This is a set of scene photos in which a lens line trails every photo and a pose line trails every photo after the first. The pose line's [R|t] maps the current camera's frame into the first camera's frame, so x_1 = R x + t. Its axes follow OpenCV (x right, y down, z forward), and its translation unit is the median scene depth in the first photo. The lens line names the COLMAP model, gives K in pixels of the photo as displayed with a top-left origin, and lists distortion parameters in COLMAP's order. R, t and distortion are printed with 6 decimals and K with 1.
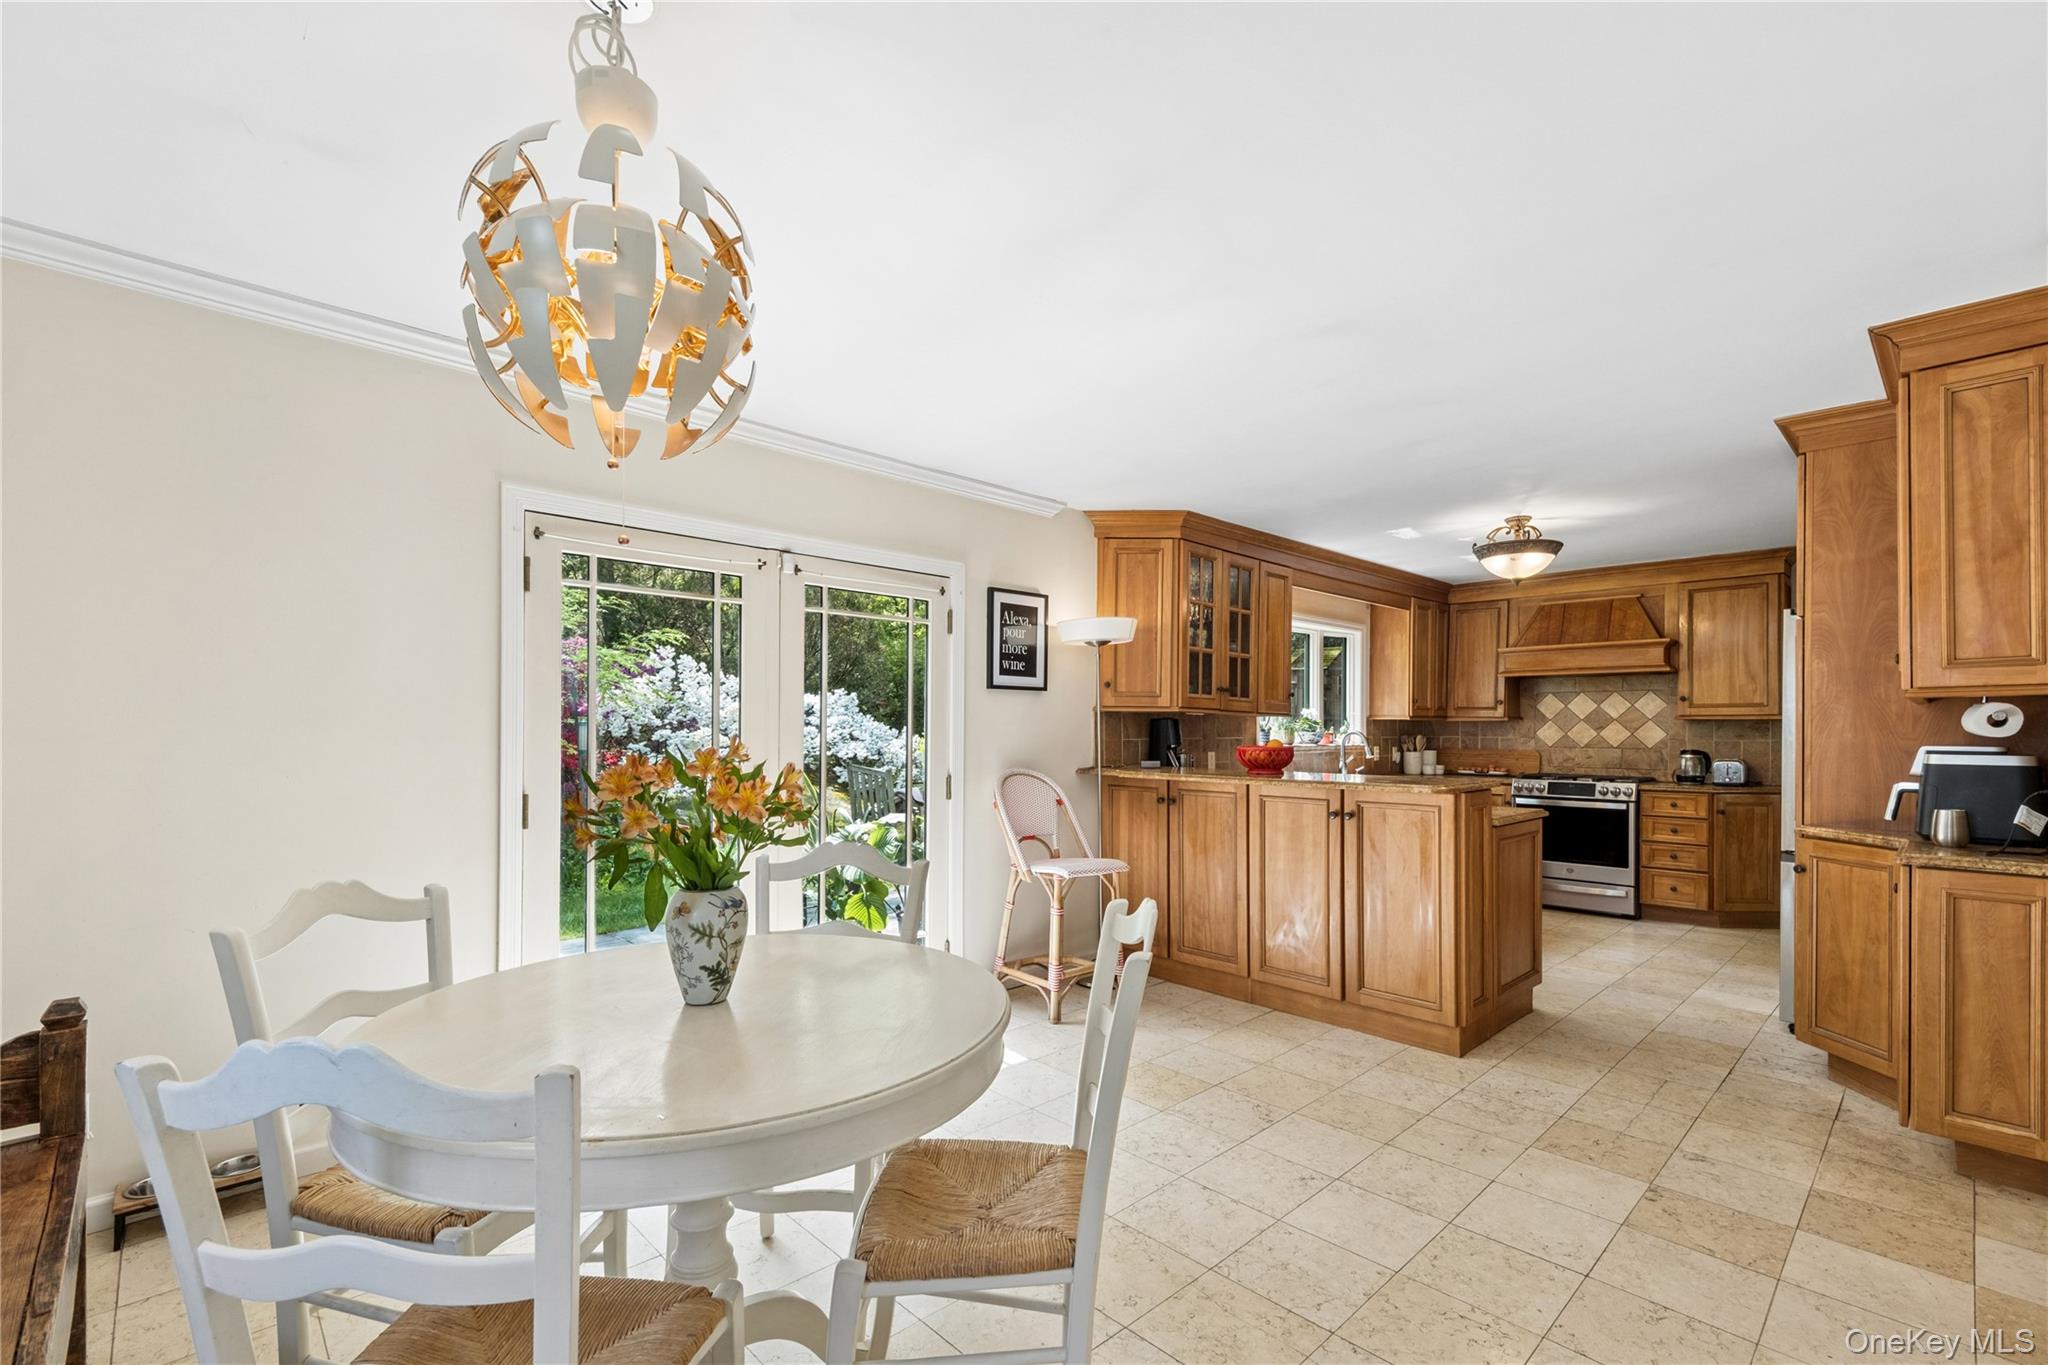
lens RADIAL K [[898.9, 0, 1008.3], [0, 898.9, 730.7], [0, 0, 1]] dist [0.001641, 0.000067]
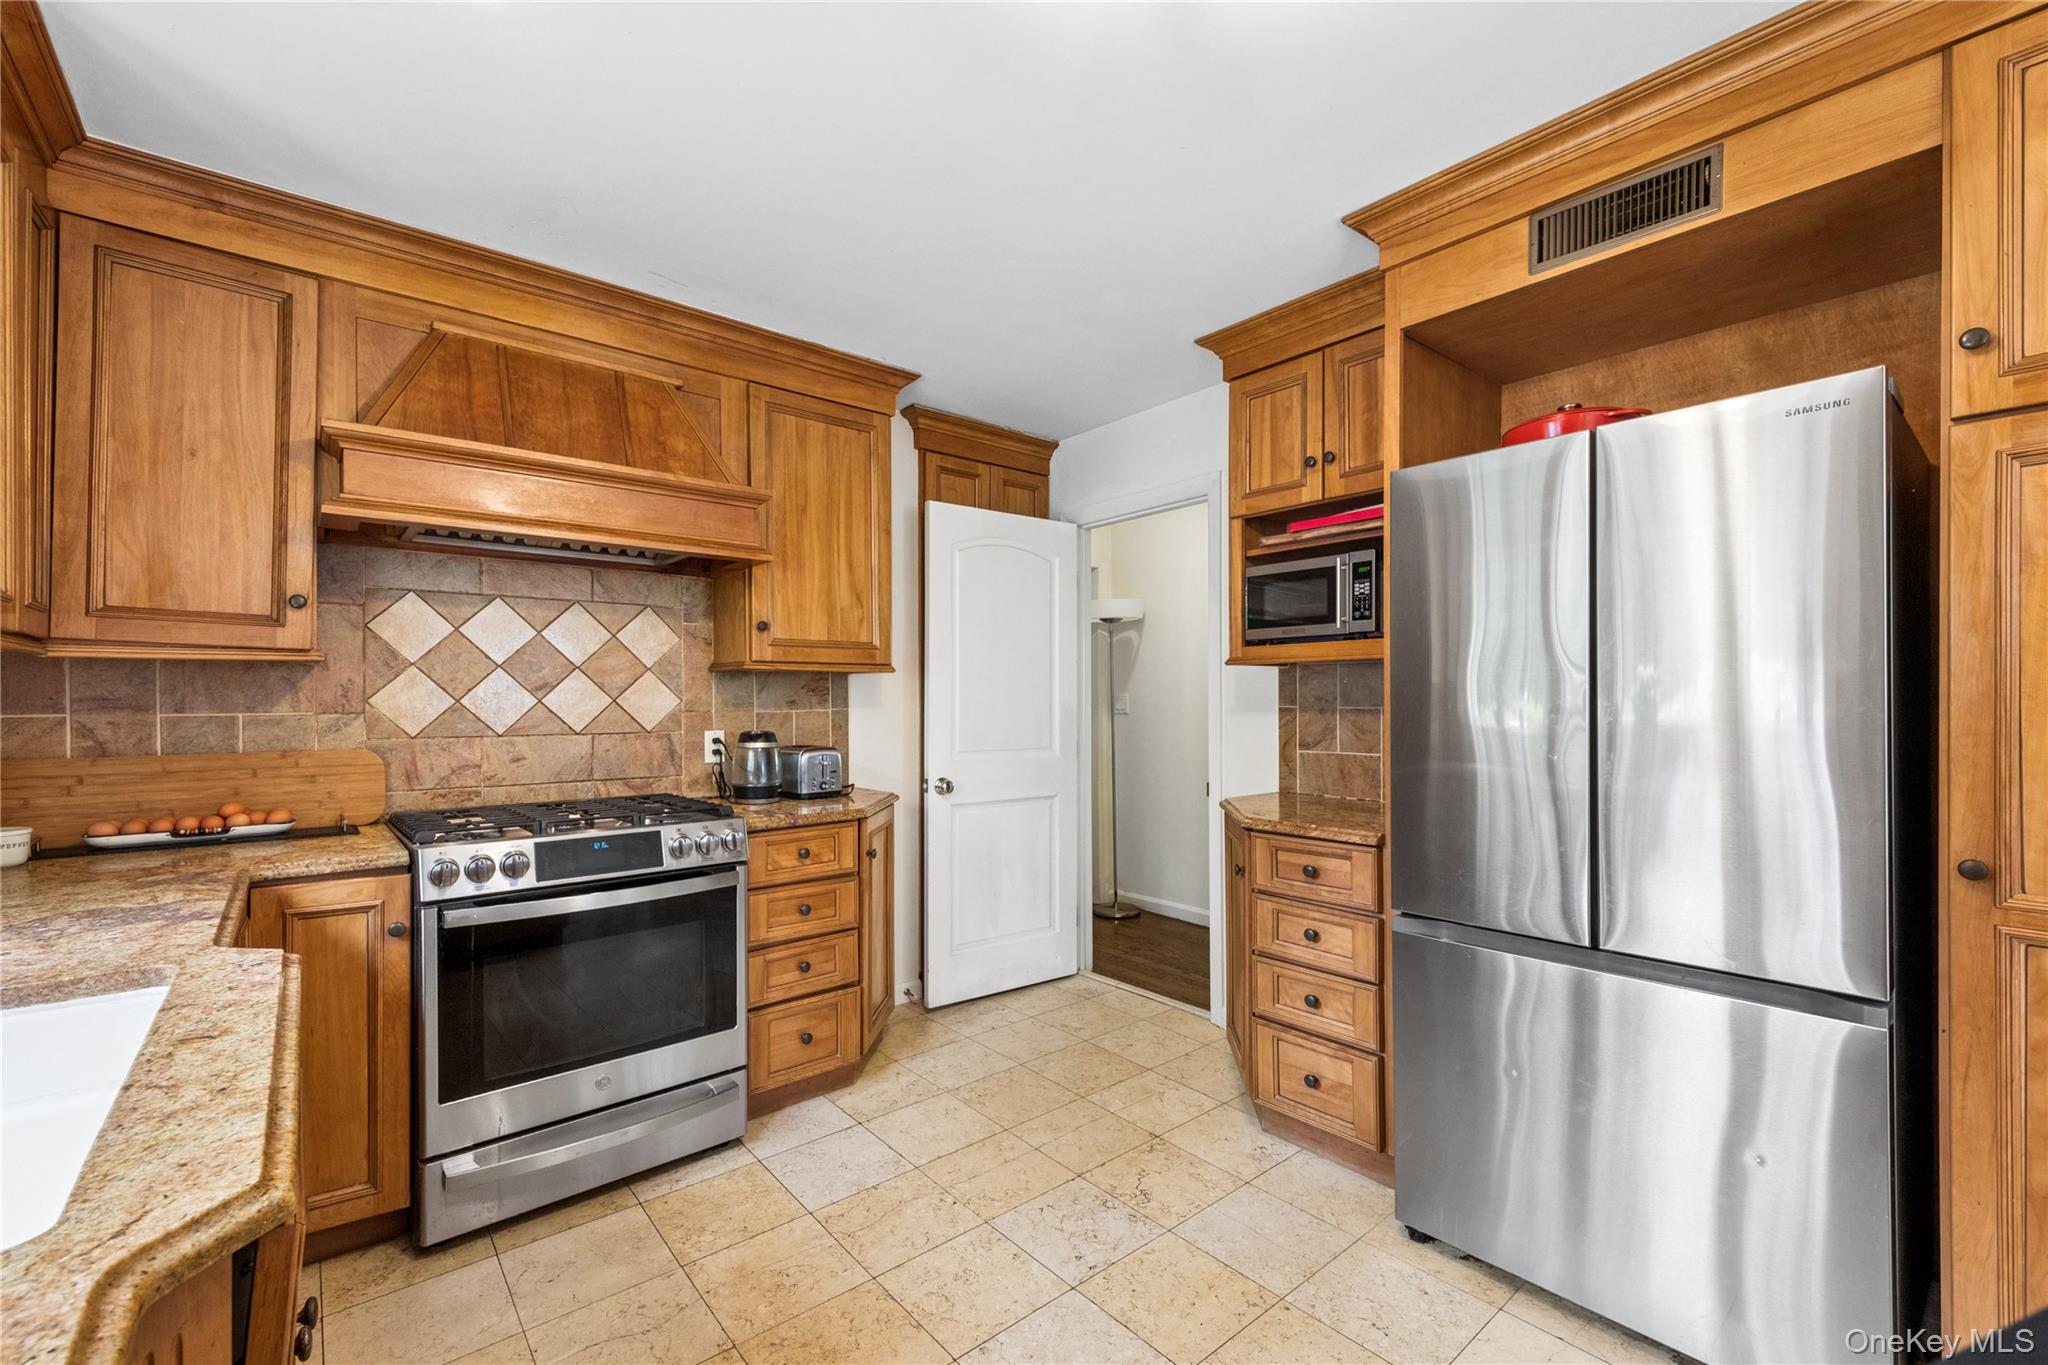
lens RADIAL K [[853.2, 0, 1023.7], [0, 853.2, 701.8], [0, 0, 1]] dist [-0.000538, -0.000117]
pose [[0.045020, -0.005772, 0.998969, 0.274419], [0.005719, 0.999968, 0.005520, 0.002851], [-0.998970, 0.005465, 0.045051, 0.762142]]
